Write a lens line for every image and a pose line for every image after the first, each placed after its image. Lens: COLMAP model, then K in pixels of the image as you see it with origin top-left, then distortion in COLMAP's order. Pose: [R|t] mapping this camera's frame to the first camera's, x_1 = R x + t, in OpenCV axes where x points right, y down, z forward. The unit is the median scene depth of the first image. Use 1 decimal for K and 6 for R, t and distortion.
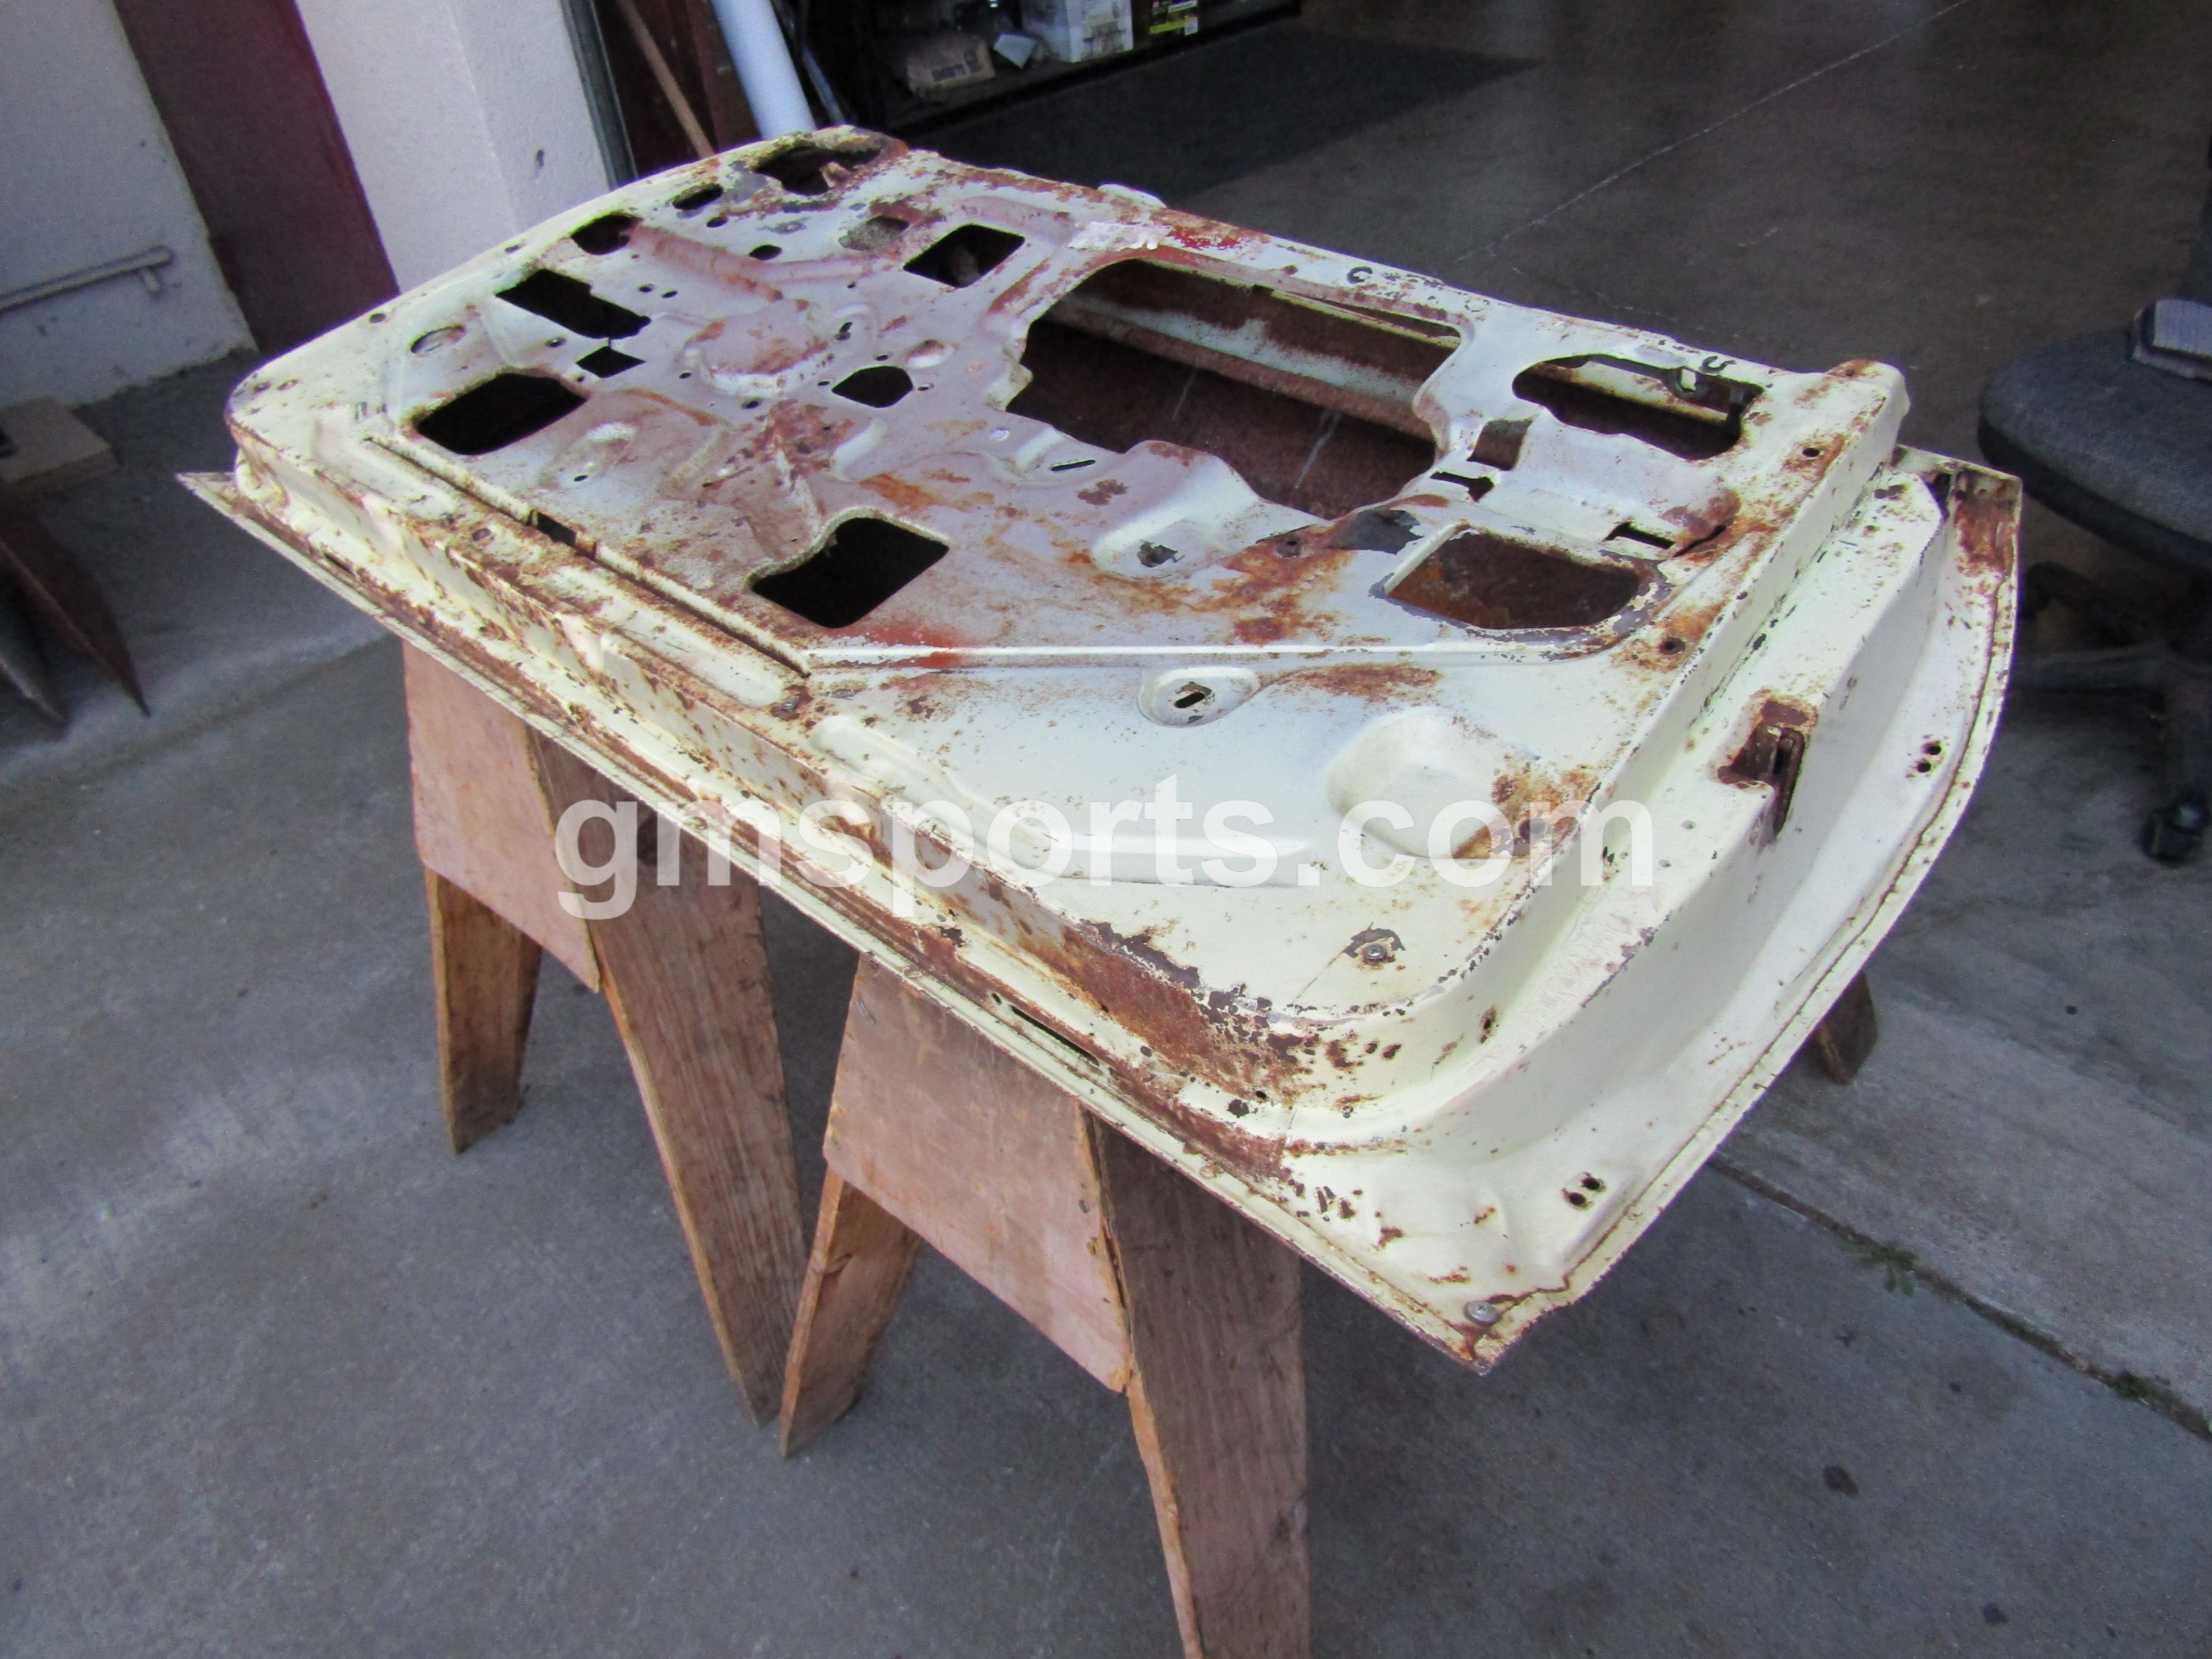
lens RADIAL K [[1576.9, 0, 1106.6], [0, 1576.9, 843.2], [0, 0, 1]] dist [-0.010222, 0.006257]
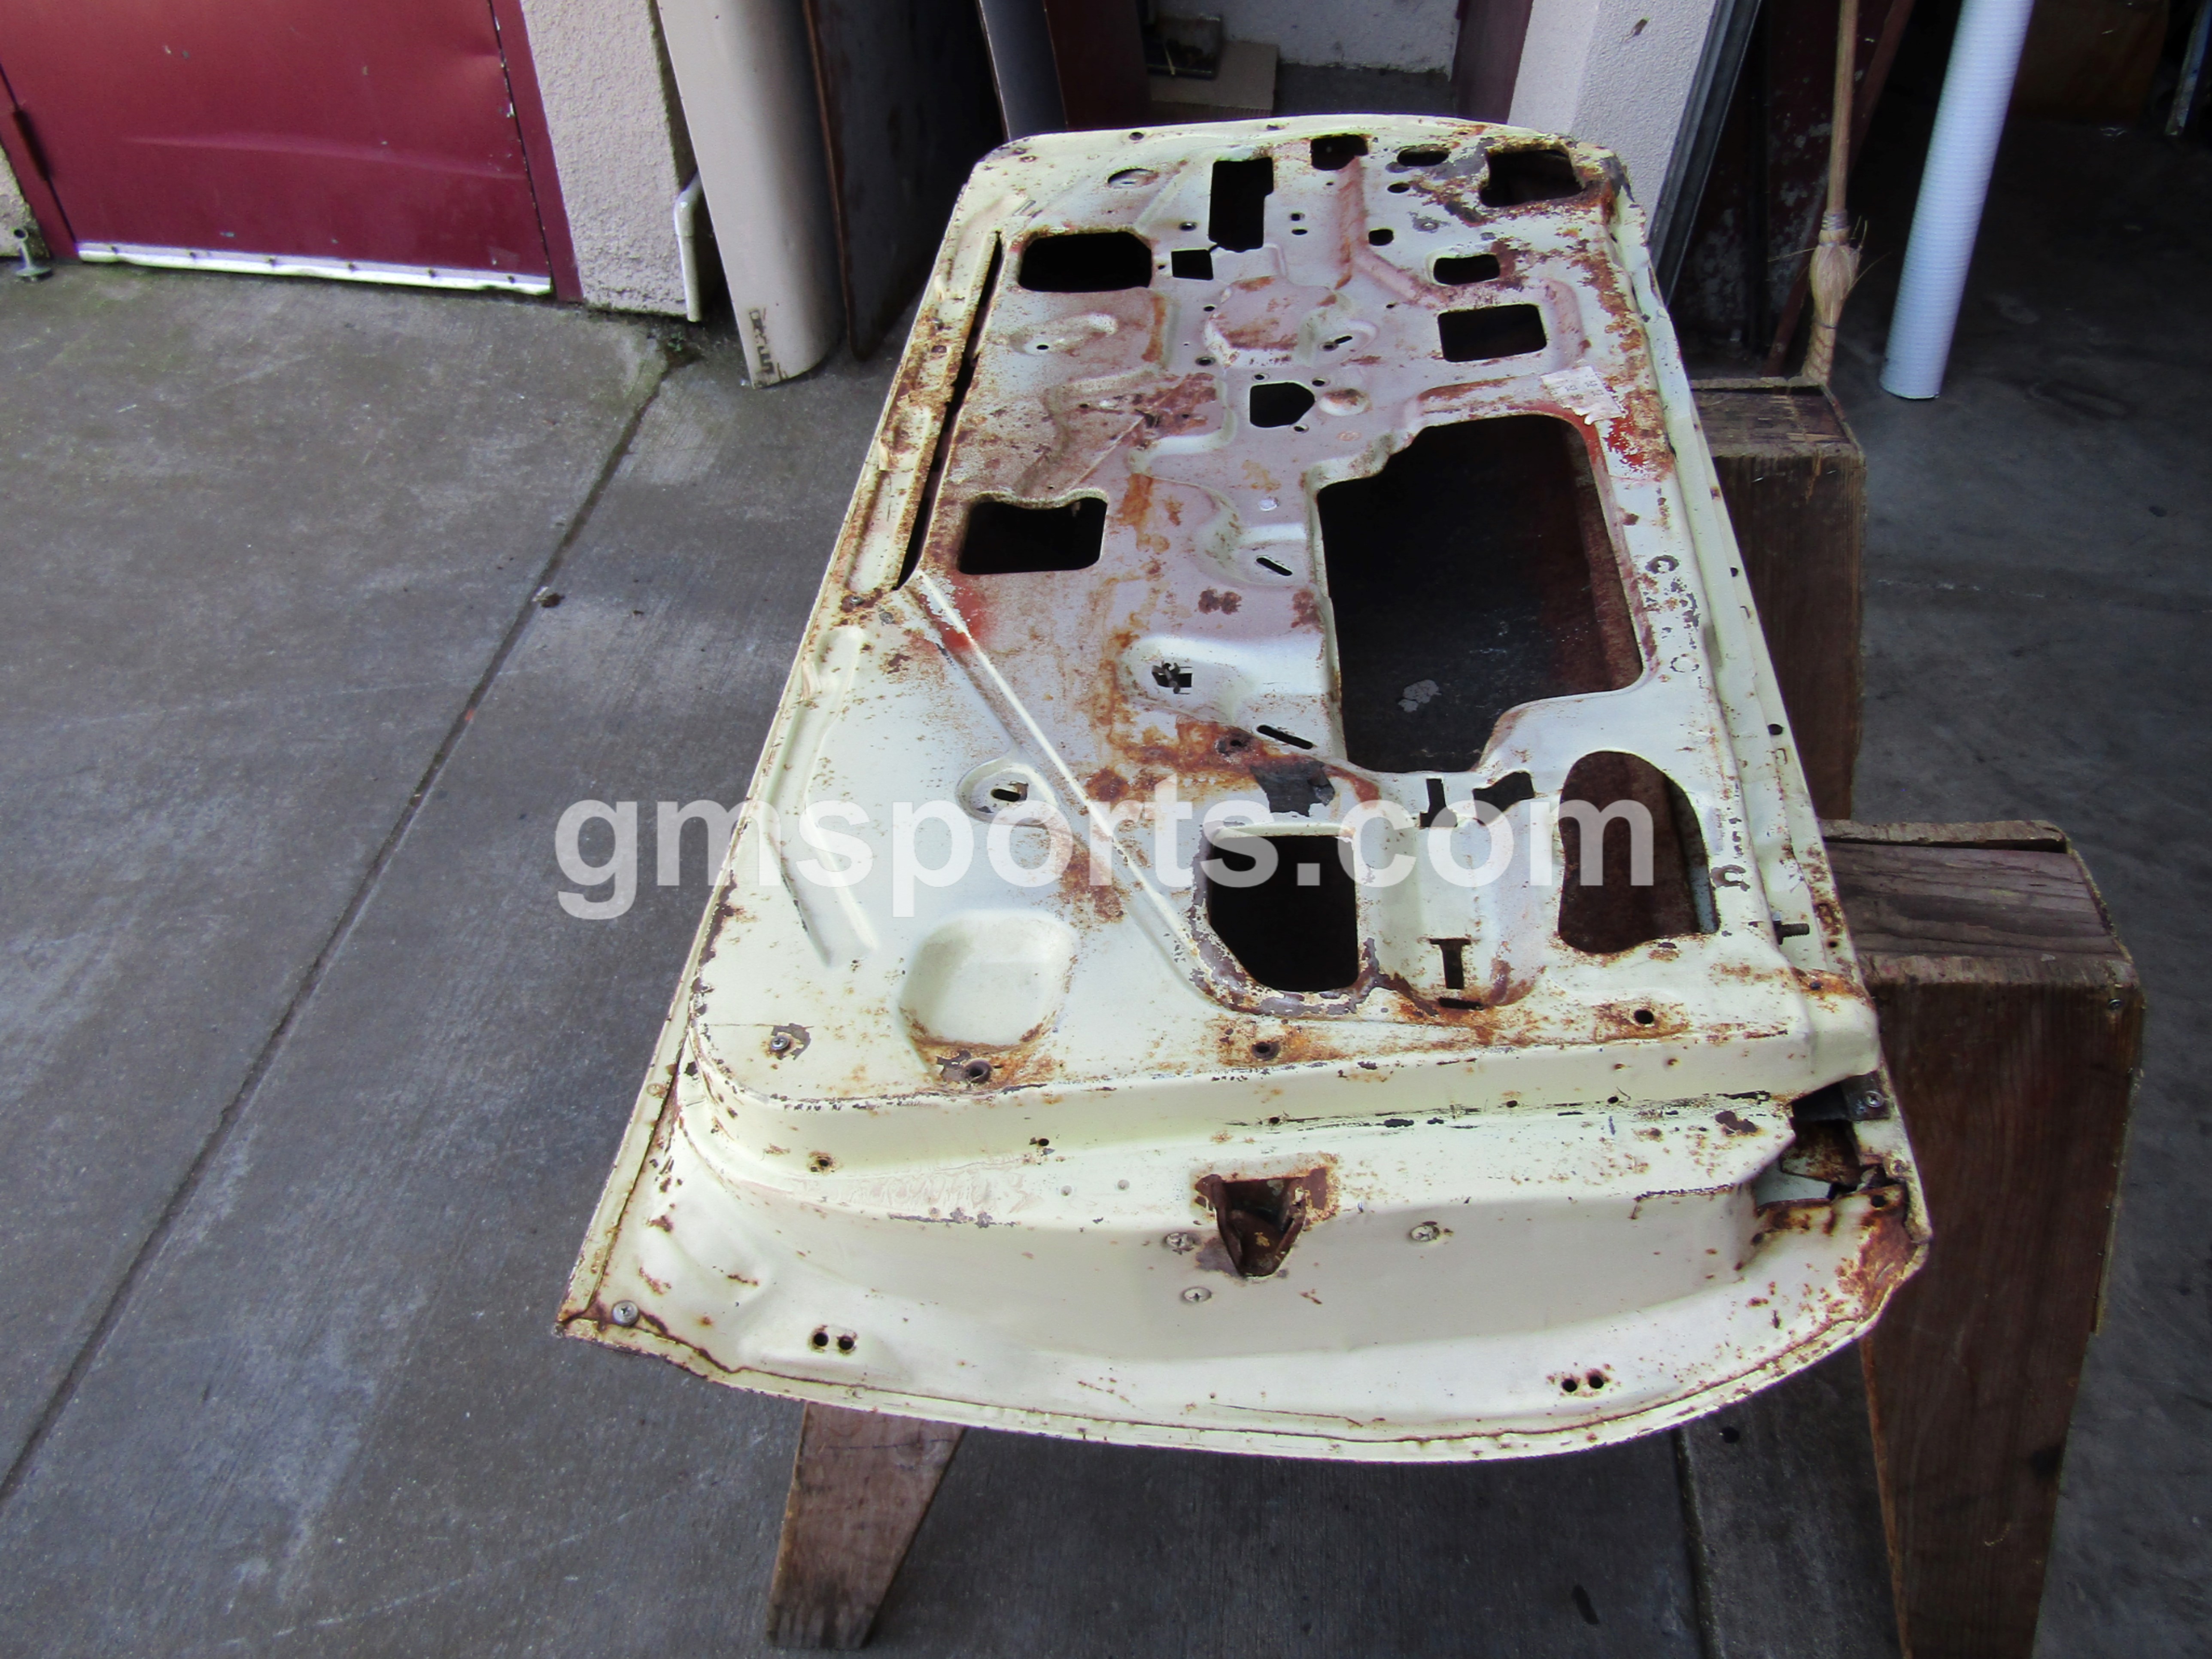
lens RADIAL K [[1576.9, 0, 1095.2], [0, 1576.9, 827.1], [0, 0, 1]] dist [-0.010222, 0.006257]
pose [[0.621620, 0.620925, -0.477537, 0.582006], [-0.556967, 0.779028, 0.287928, -0.392051], [0.550796, 0.086991, 0.830094, 0.113740]]
